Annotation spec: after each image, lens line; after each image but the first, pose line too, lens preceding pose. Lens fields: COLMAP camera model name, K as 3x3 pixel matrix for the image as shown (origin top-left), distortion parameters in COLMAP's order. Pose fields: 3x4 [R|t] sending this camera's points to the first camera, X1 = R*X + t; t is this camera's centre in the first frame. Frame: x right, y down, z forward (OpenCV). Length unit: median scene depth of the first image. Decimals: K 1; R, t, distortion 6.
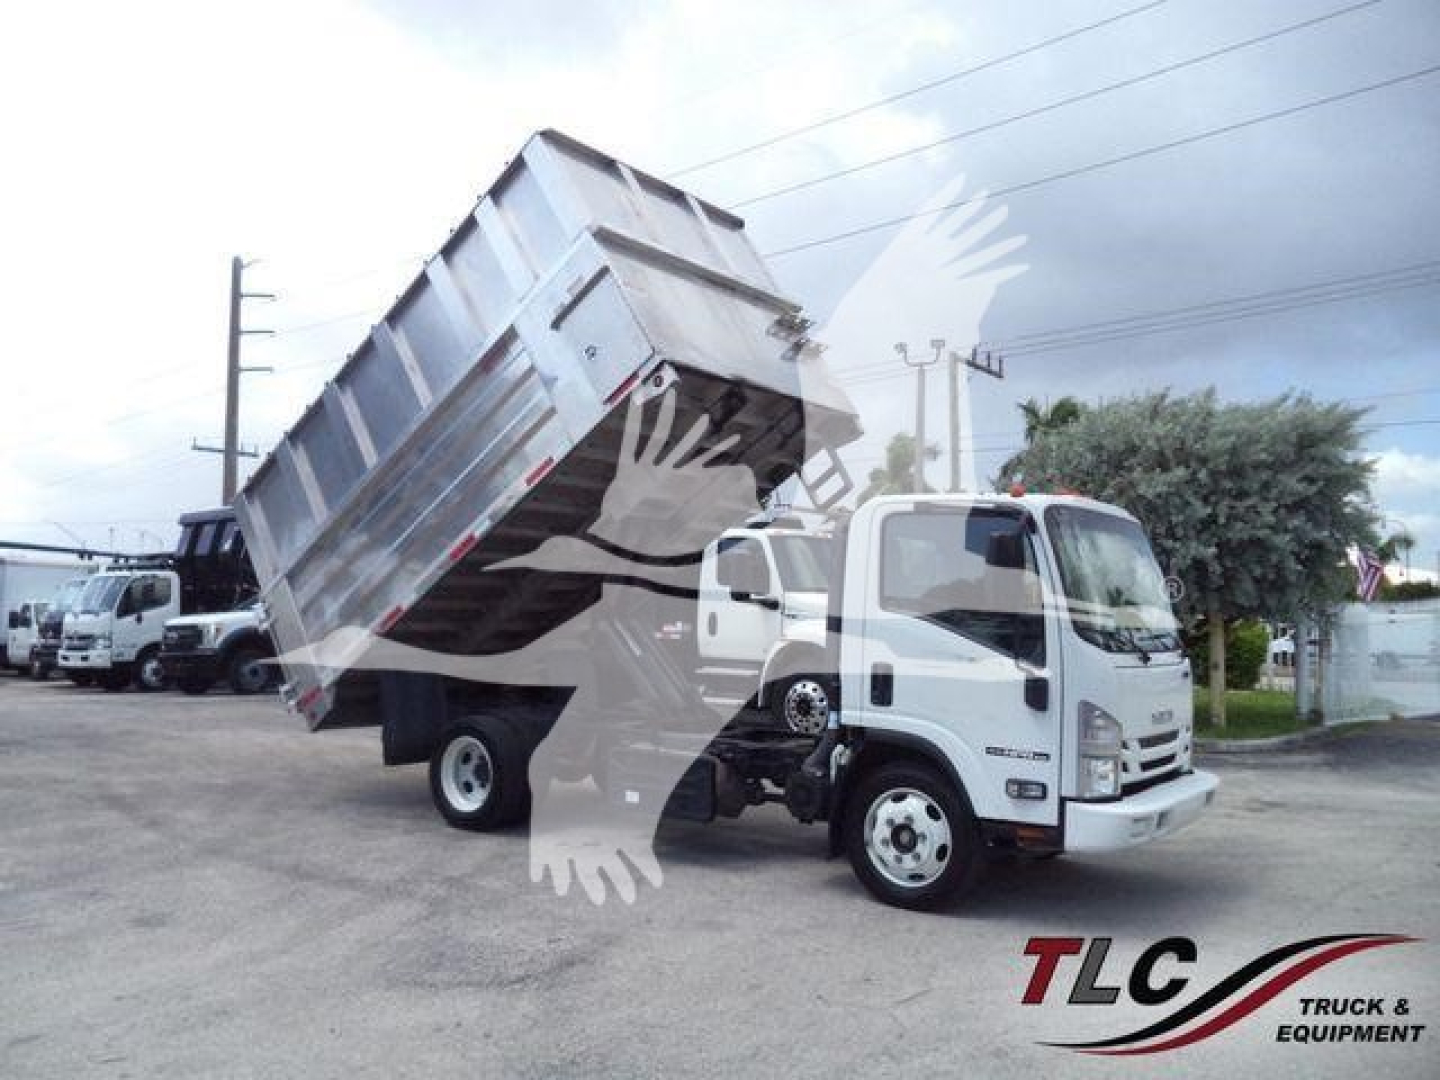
lens RADIAL K [[1182.3, 0, 736.4], [0, 1182.3, 536.1], [0, 0, 1]] dist [-0.016504, 0.009279]
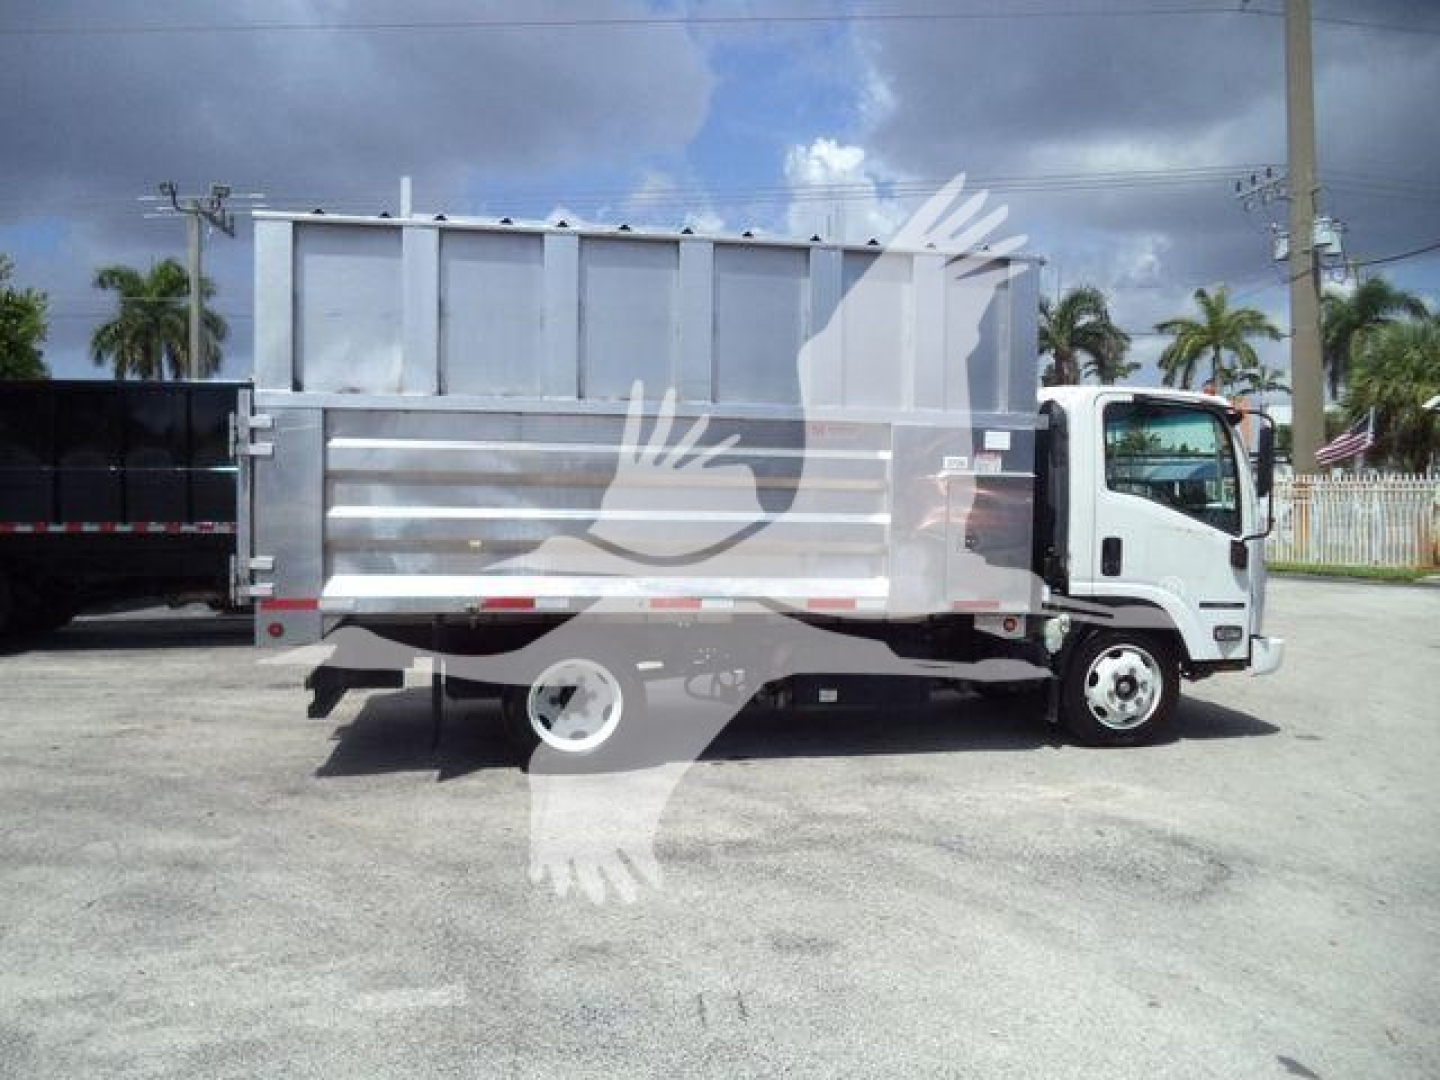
lens RADIAL K [[1157.3, 0, 748.3], [0, 1157.3, 541.5], [0, 0, 1]] dist [-0.026604, -0.013887]
pose [[0.682232, -0.049067, 0.729488, -0.795305], [-0.032396, 0.994737, 0.097206, 0.014639], [-0.730418, -0.089949, 0.677051, 0.452683]]
